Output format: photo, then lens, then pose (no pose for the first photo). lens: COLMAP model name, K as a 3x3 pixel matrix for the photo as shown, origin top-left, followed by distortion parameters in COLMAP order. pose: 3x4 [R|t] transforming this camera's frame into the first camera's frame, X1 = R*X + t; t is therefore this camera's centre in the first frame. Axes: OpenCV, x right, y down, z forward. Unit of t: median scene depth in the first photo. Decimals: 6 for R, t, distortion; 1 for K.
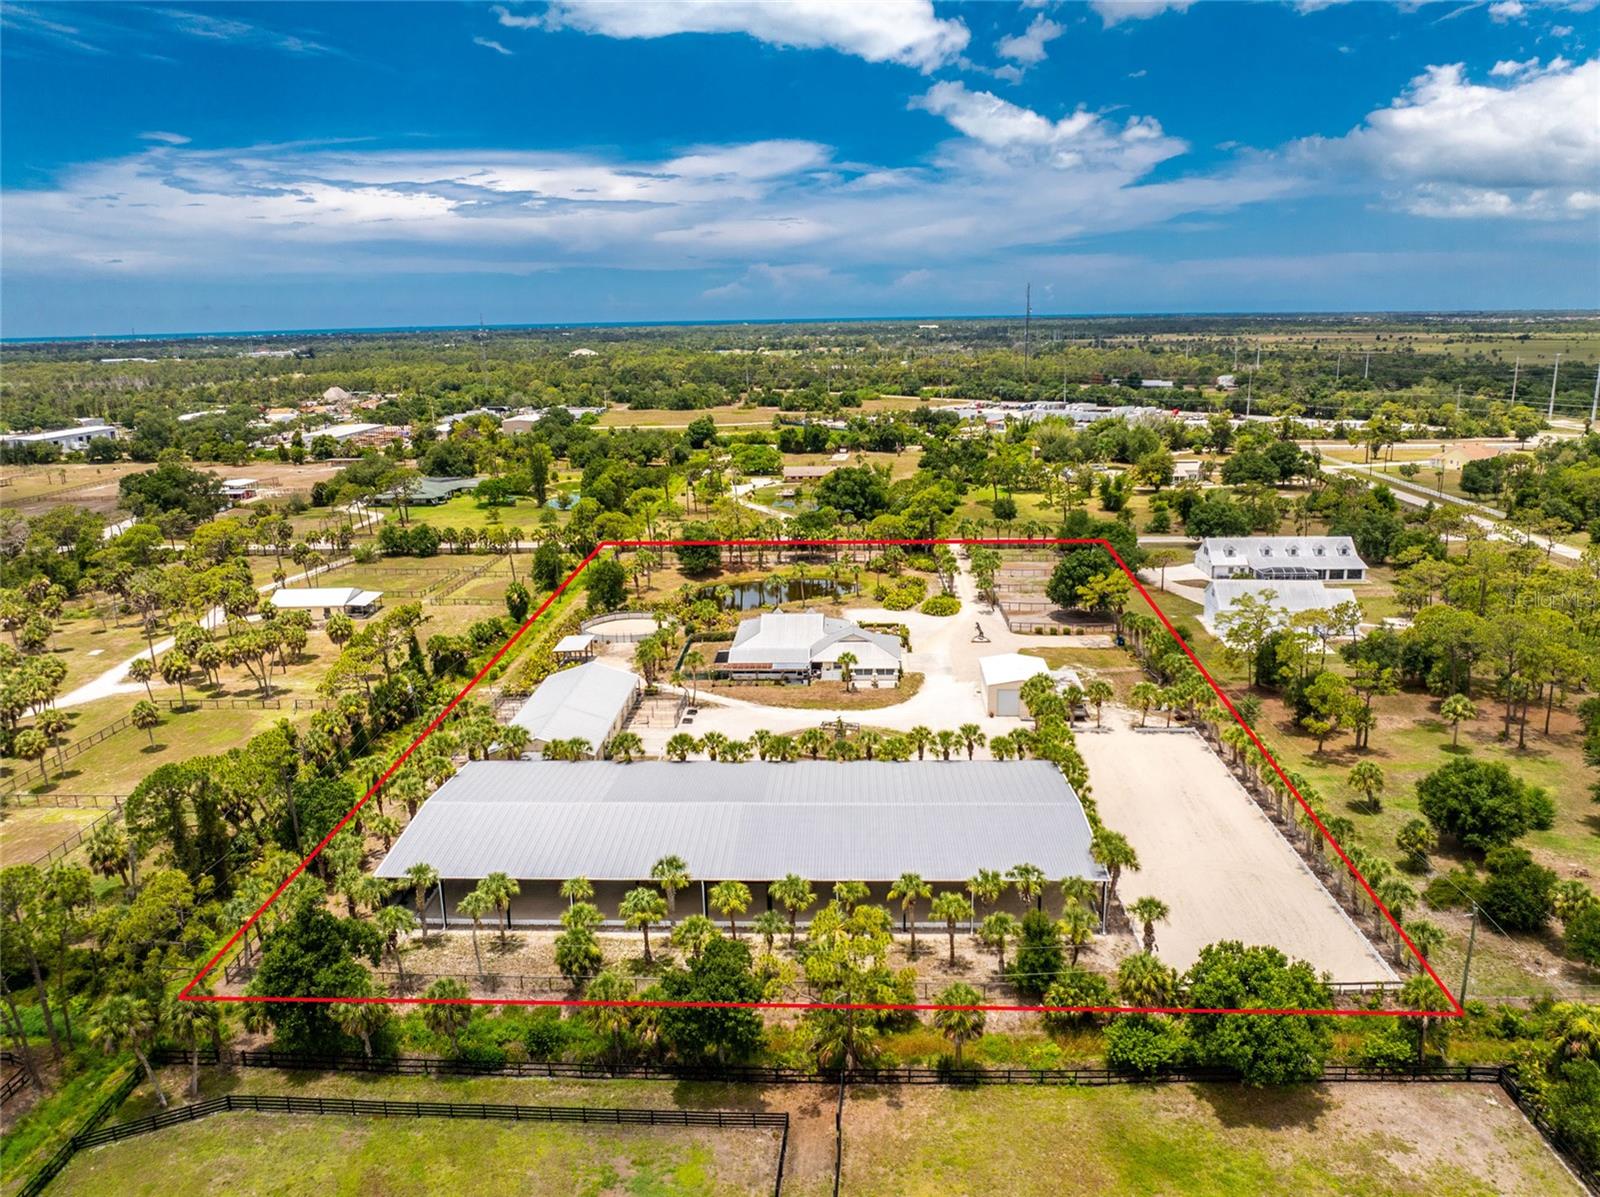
lens RADIAL K [[1137.8, 0, 801.0], [0, 1137.8, 567.2], [0, 0, 1]] dist [-0.073874, 0.047016]
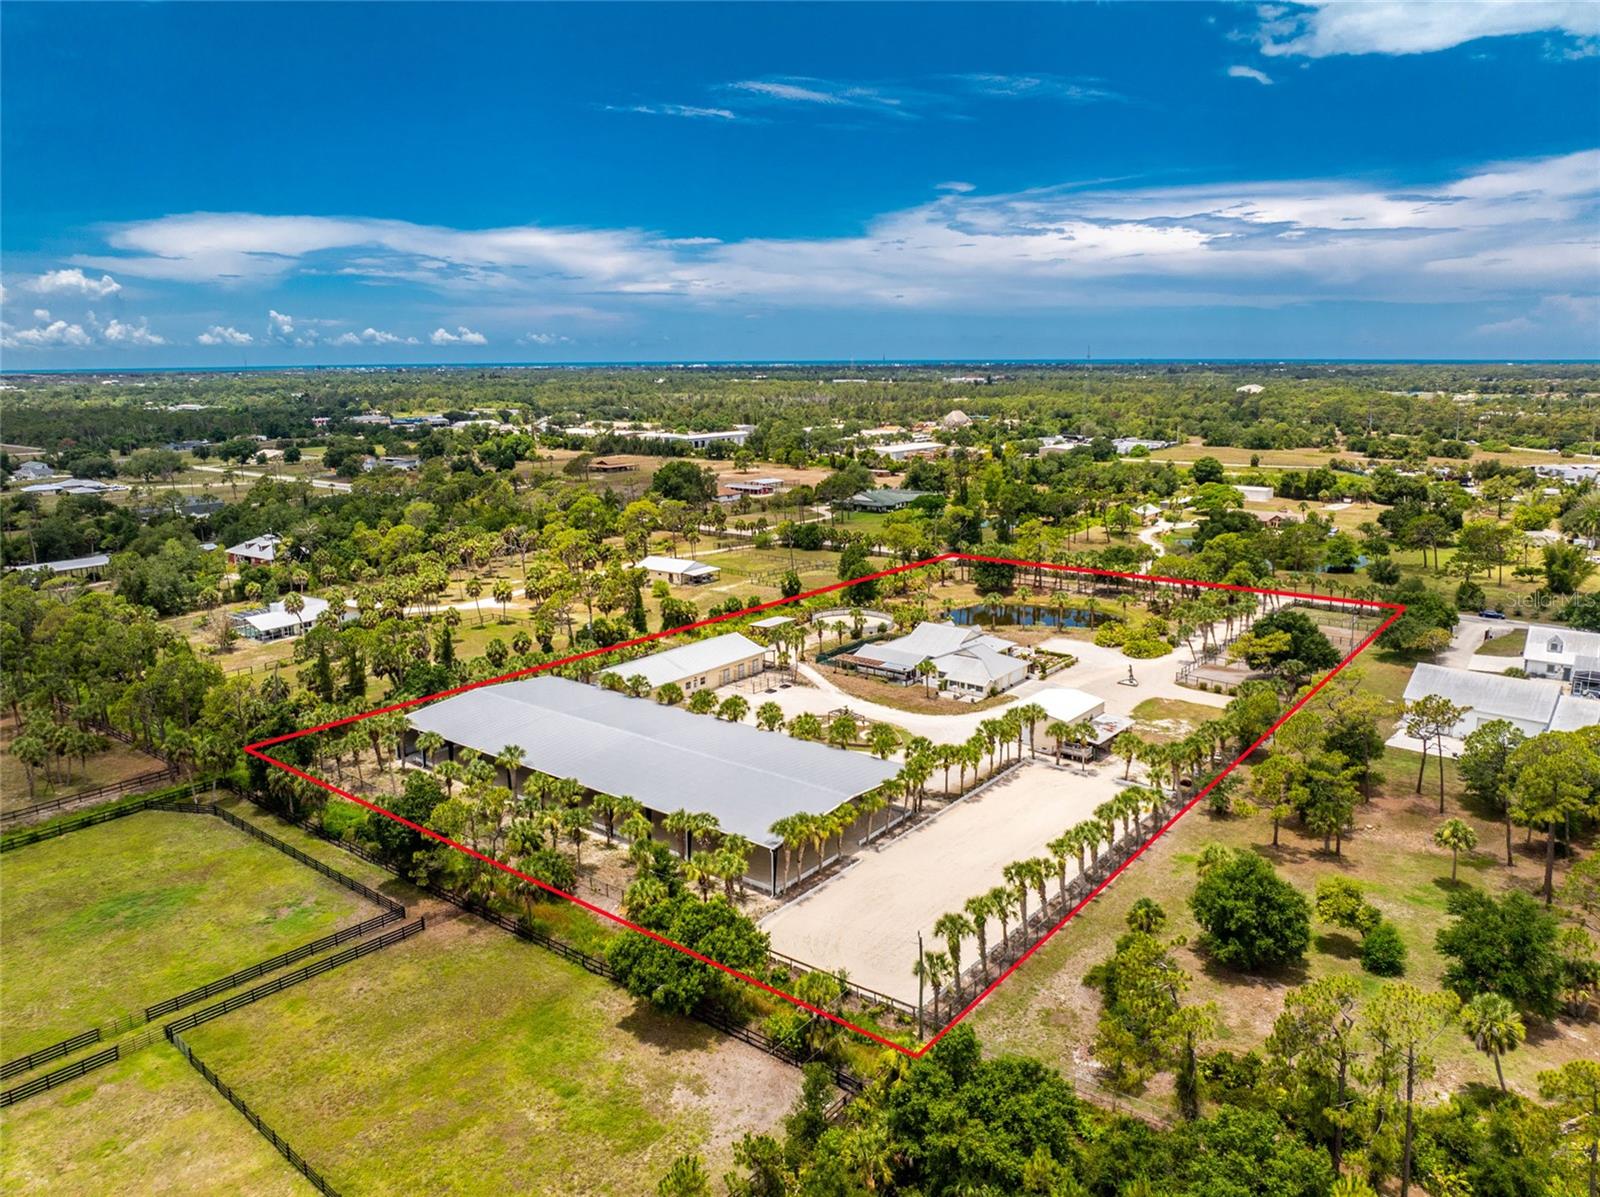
lens RADIAL K [[1131.2, 0, 804.4], [0, 1131.2, 561.7], [0, 0, 1]] dist [-0.038748, 0.008231]
pose [[0.813172, 0.114981, -0.570552, 0.531807], [-0.133561, 0.990996, 0.009355, -0.012472], [0.566491, 0.068597, 0.821208, 0.041985]]
